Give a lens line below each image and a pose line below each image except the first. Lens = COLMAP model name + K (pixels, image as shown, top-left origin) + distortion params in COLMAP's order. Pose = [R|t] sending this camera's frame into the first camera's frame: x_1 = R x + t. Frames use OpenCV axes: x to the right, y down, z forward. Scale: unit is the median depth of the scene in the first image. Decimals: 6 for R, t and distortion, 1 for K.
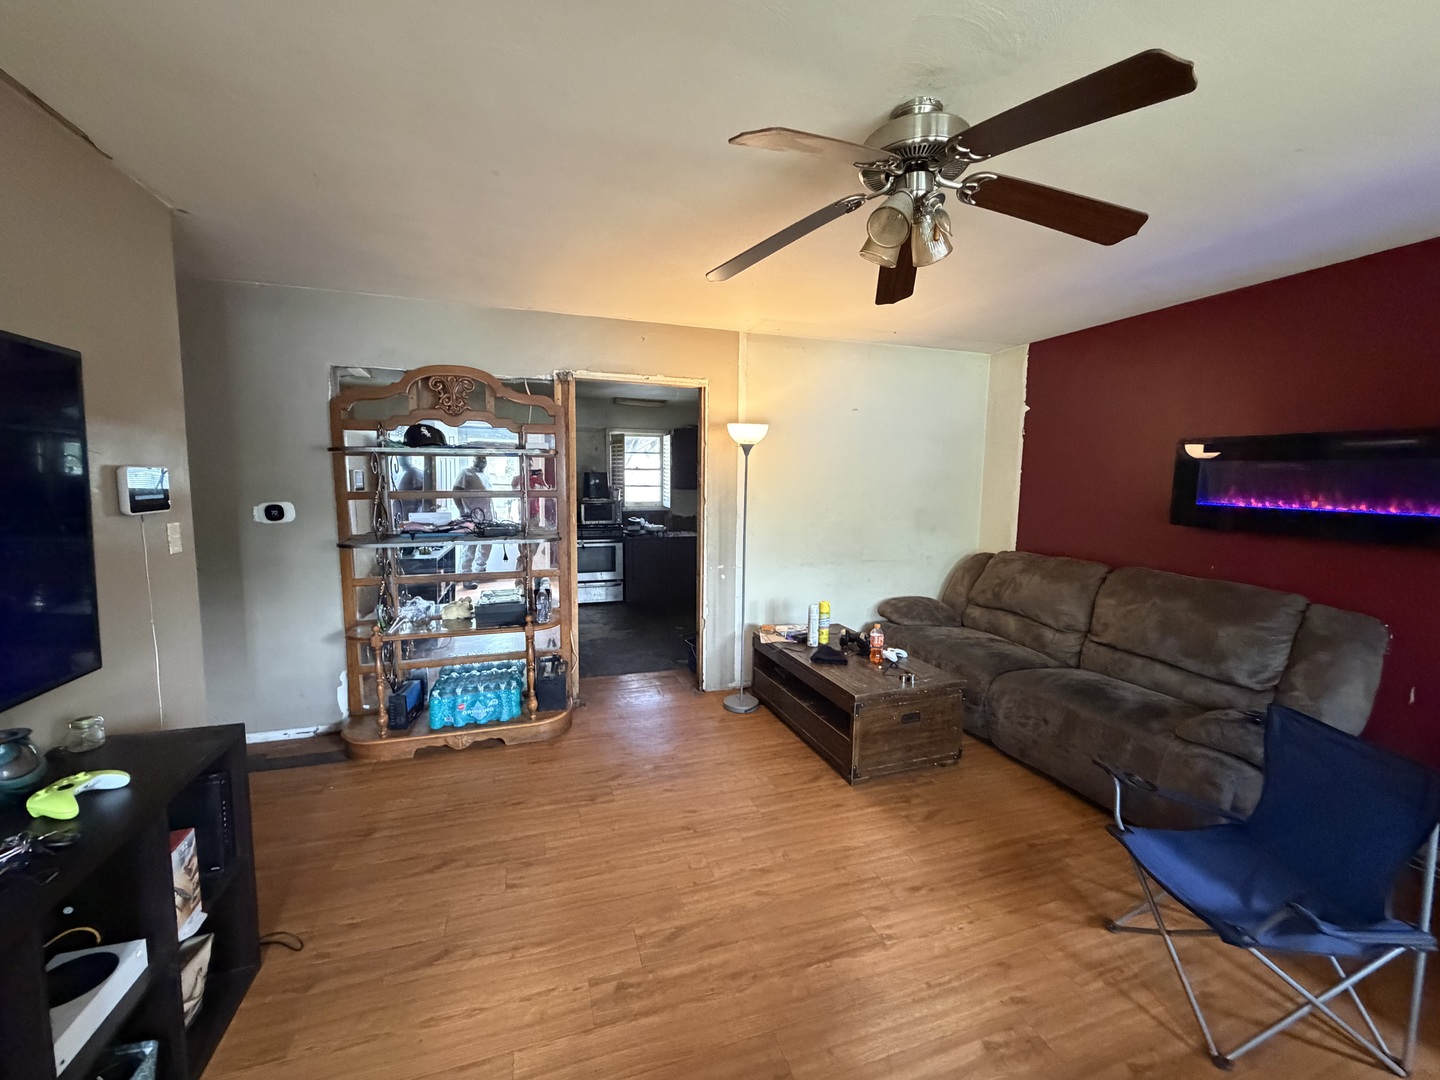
lens RADIAL K [[580.8, 0, 715.6], [0, 580.8, 539.5], [0, 0, 1]] dist [0.001721, 0.000615]
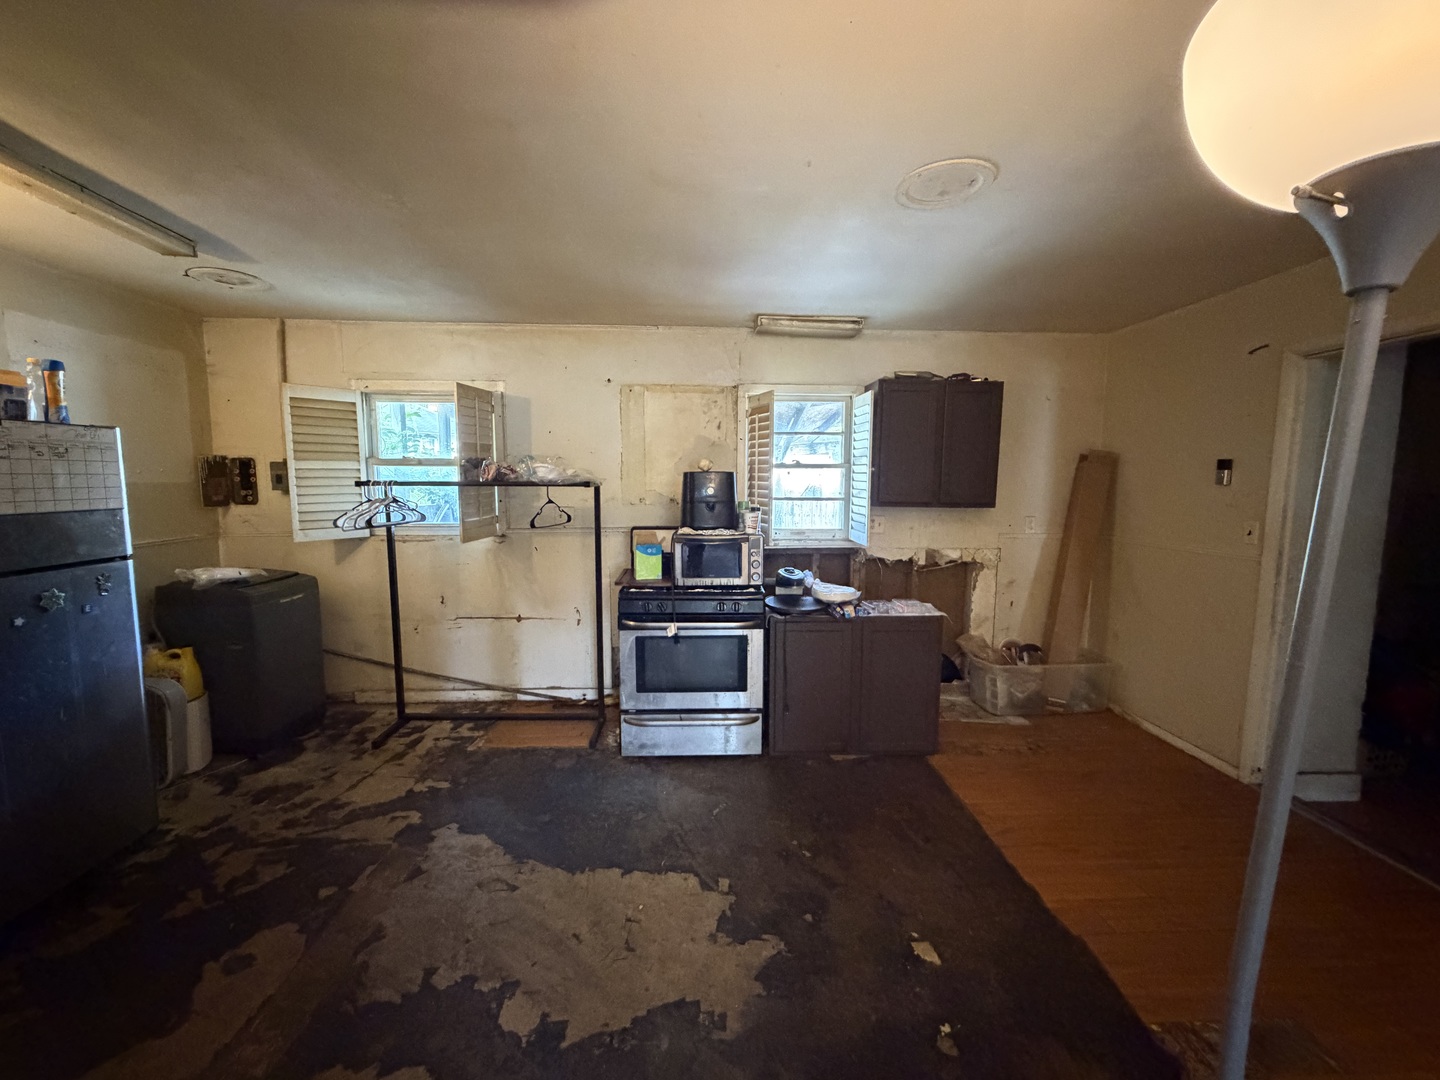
lens RADIAL K [[580.8, 0, 711.9], [0, 580.8, 540.2], [0, 0, 1]] dist [0.001721, 0.000615]
pose [[0.964319, 0.023061, -0.263737, -0.077794], [-0.024275, 0.999704, -0.001346, -0.057966], [0.263628, 0.007700, 0.964594, 0.529183]]
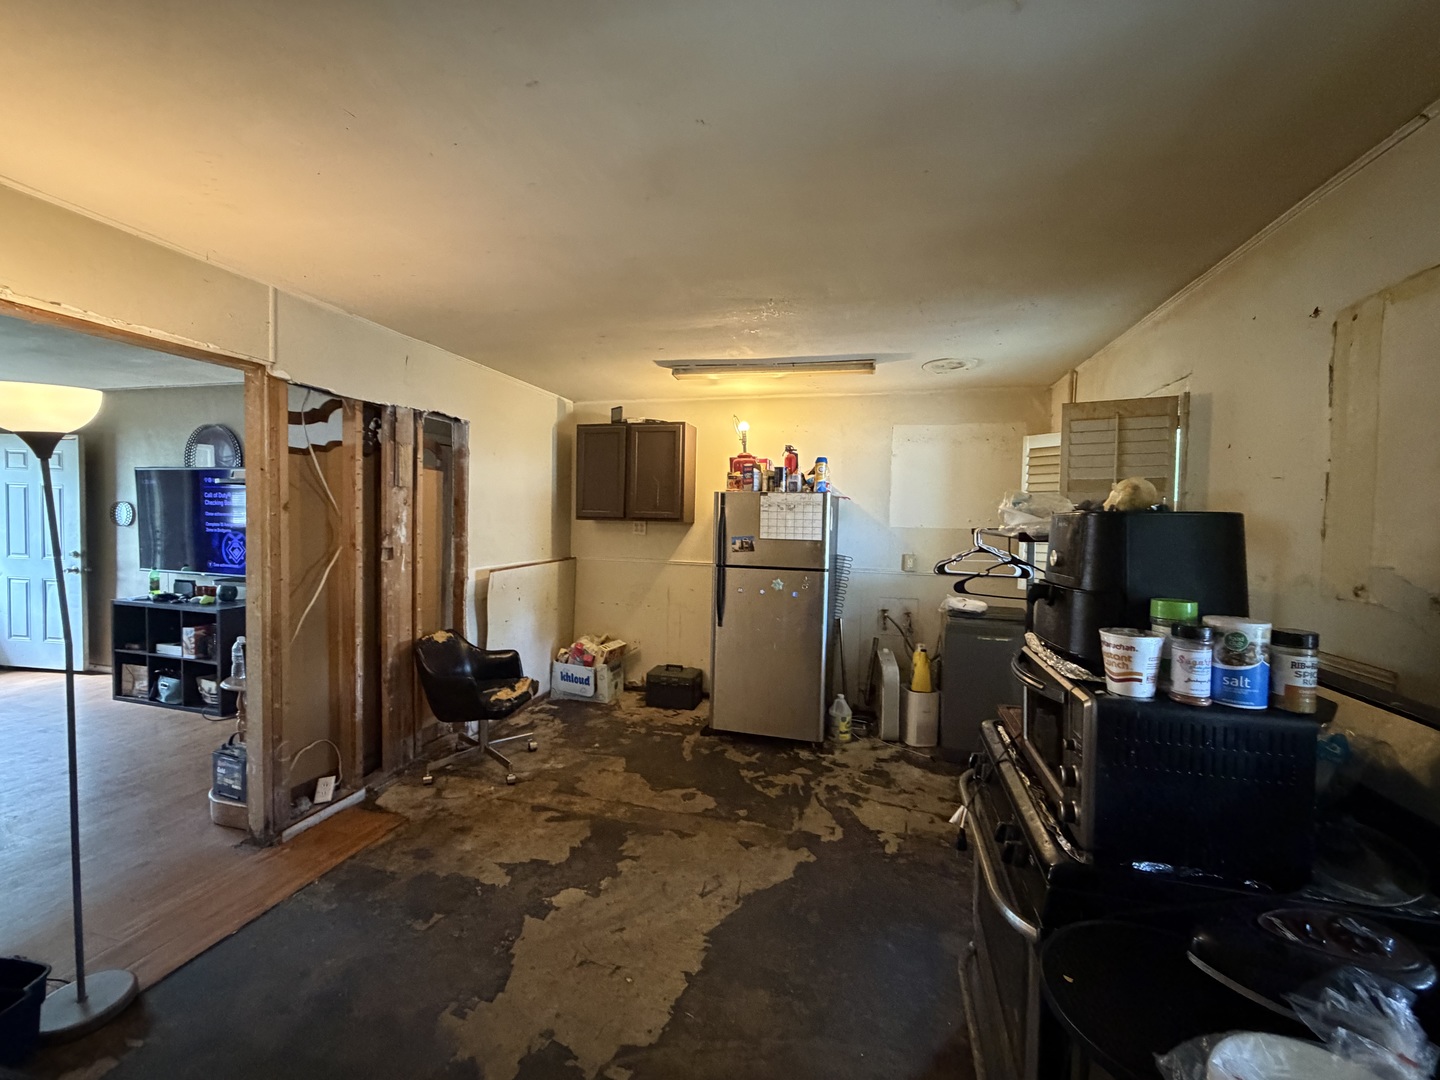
lens RADIAL K [[580.8, 0, 717.2], [0, 580.8, 534.2], [0, 0, 1]] dist [0.001721, 0.000615]
pose [[-0.553708, 0.004511, -0.832698, 0.063131], [-0.113645, 0.990219, 0.080934, -0.127935], [0.824919, 0.139446, -0.547780, 1.168134]]
